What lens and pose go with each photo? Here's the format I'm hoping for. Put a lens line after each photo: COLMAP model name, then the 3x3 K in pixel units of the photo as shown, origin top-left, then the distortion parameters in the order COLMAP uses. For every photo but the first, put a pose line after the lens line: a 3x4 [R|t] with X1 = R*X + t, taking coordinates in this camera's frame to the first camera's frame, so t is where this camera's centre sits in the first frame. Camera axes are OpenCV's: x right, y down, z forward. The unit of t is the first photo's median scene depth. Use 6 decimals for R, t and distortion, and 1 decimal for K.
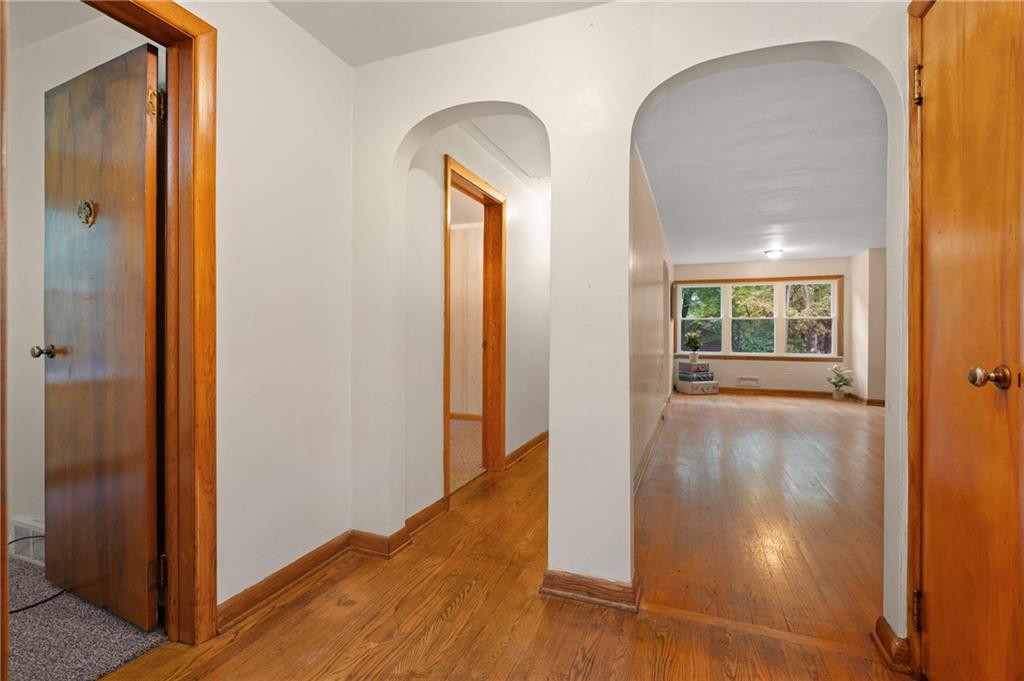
lens RADIAL K [[456.9, 0, 515.4], [0, 456.9, 335.1], [0, 0, 1]] dist [0.001751, -0.000110]
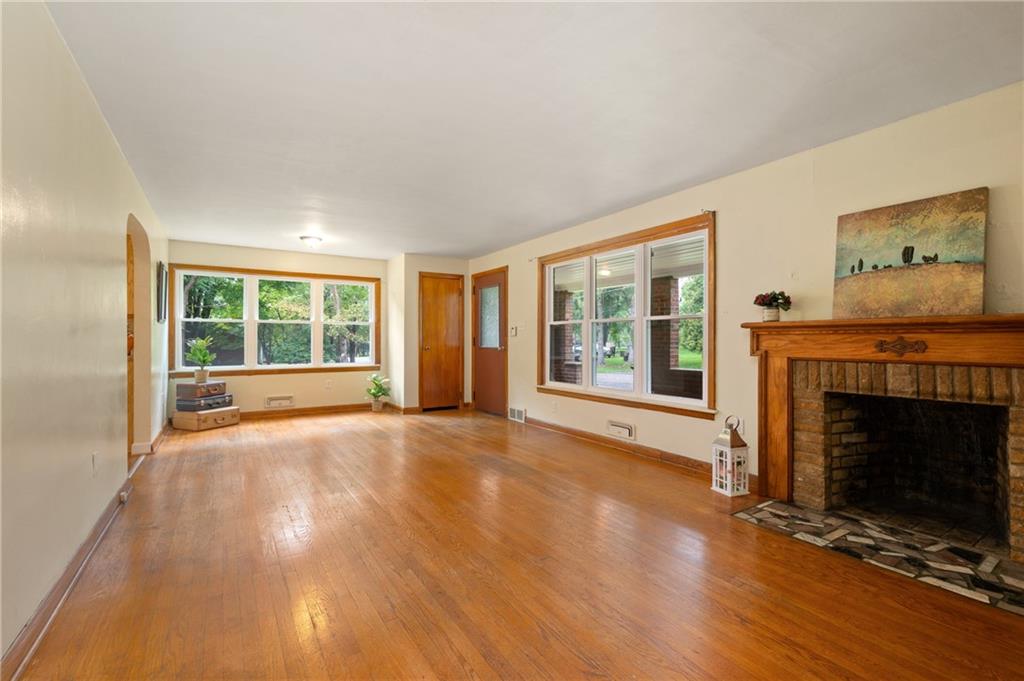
lens RADIAL K [[456.9, 0, 515.4], [0, 456.9, 335.1], [0, 0, 1]] dist [0.001751, -0.000110]
pose [[0.585331, 0.002003, 0.810792, 0.105972], [0.007583, 0.999940, -0.007945, -0.003870], [-0.810759, 0.010799, 0.585280, 0.205673]]
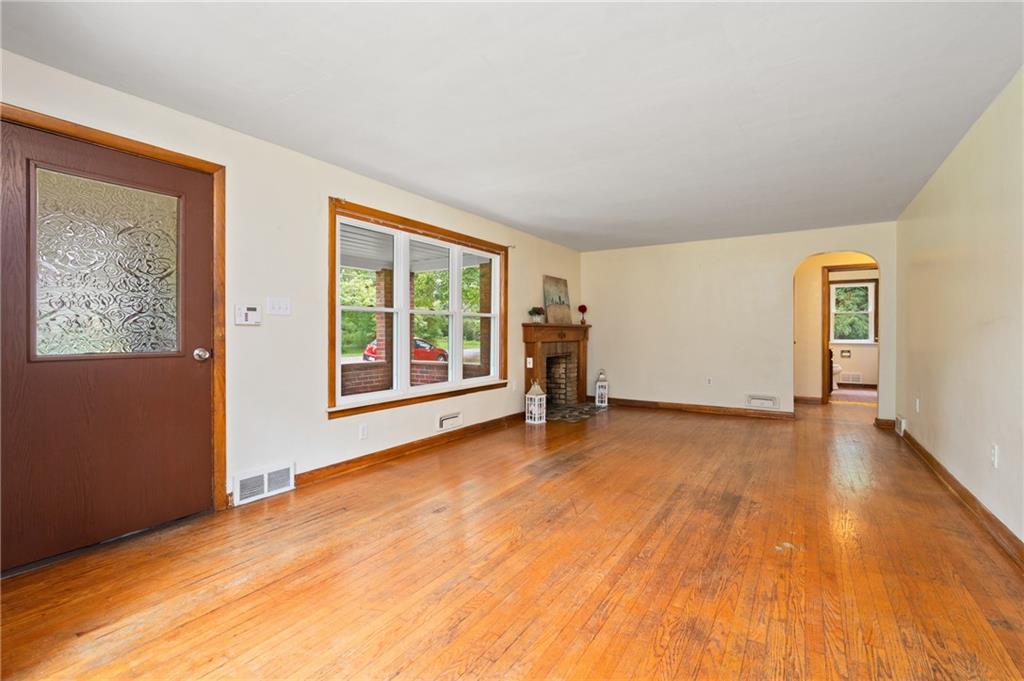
lens RADIAL K [[456.9, 0, 515.4], [0, 456.9, 335.1], [0, 0, 1]] dist [0.001751, -0.000110]
pose [[-0.981336, -0.007229, 0.192165, 0.340399], [-0.005283, 0.999929, 0.010635, -0.004816], [-0.192228, 0.009421, -0.981305, 0.733048]]
